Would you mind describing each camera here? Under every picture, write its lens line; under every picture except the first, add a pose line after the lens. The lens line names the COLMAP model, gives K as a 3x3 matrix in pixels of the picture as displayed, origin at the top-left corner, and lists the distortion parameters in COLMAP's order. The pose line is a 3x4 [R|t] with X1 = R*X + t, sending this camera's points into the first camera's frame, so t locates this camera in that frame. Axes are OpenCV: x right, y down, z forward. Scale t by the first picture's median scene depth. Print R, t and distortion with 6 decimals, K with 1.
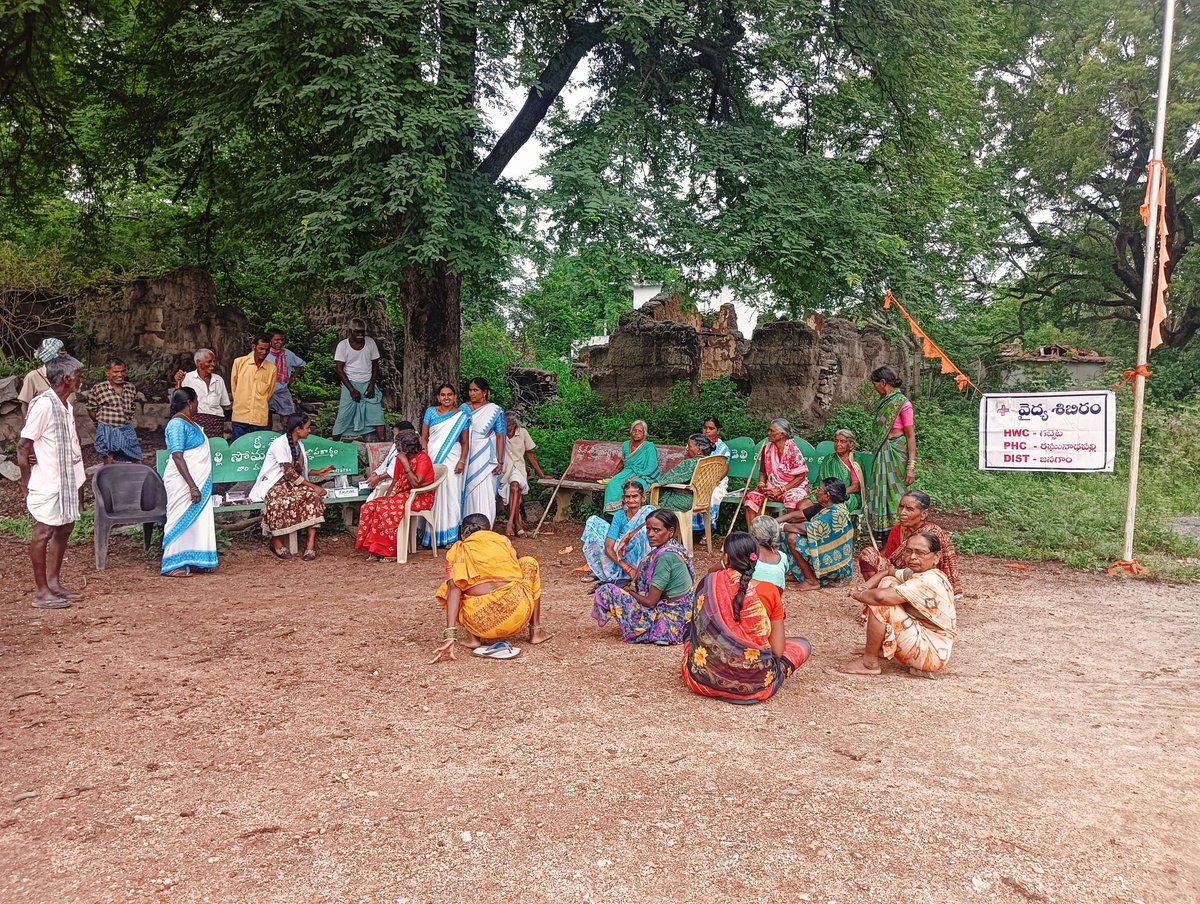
lens RADIAL K [[949.4, 0, 602.9], [0, 949.4, 452.0], [0, 0, 1]] dist [0.029552, -0.061489]
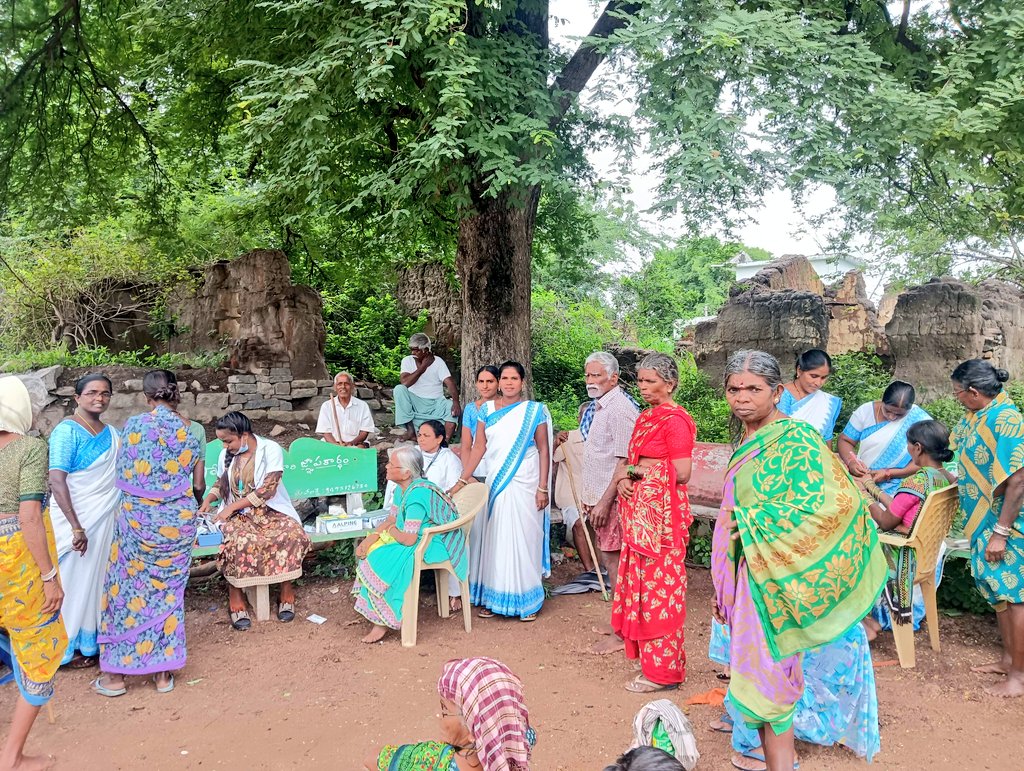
lens RADIAL K [[810.2, 0, 507.3], [0, 810.2, 393.6], [0, 0, 1]] dist [0.029552, -0.061489]
pose [[0.972397, -0.010944, -0.233077, -0.009565], [0.002160, 0.999279, -0.037910, -0.014843], [0.233323, 0.036360, 0.971719, 0.229970]]
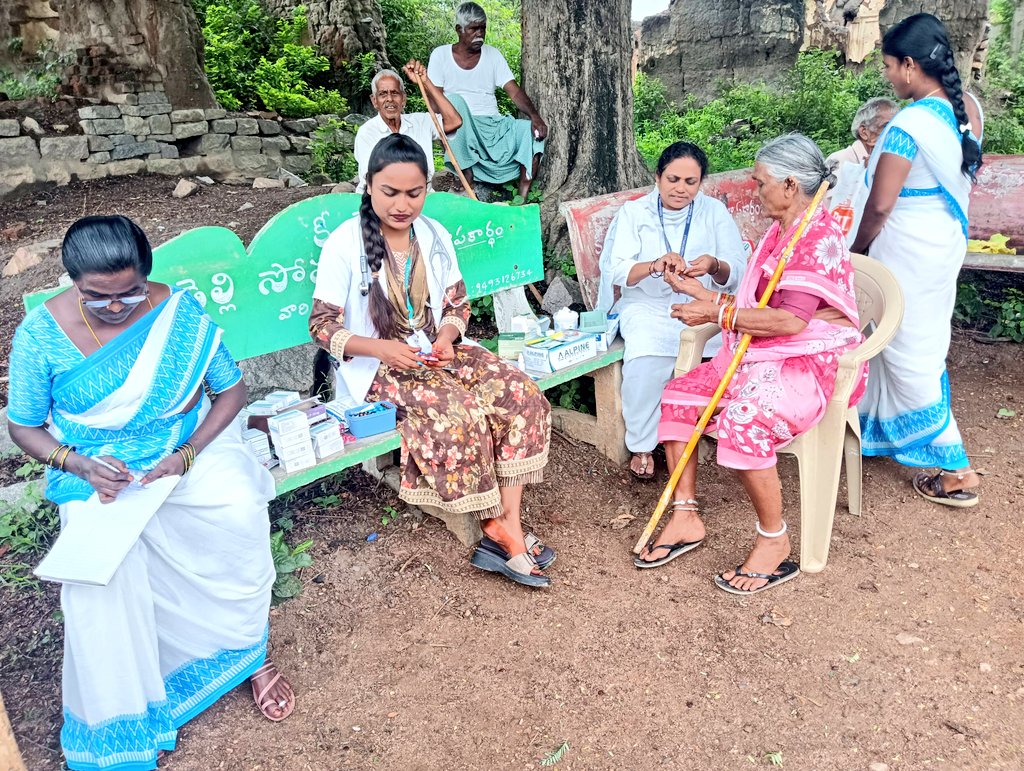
lens RADIAL K [[810.2, 0, 513.9], [0, 810.2, 391.7], [0, 0, 1]] dist [0.029552, -0.061489]
pose [[0.997780, -0.066542, -0.002549, -0.149052], [0.064608, 0.958087, 0.279098, -0.016021], [-0.016130, -0.278643, 0.960259, 0.351486]]
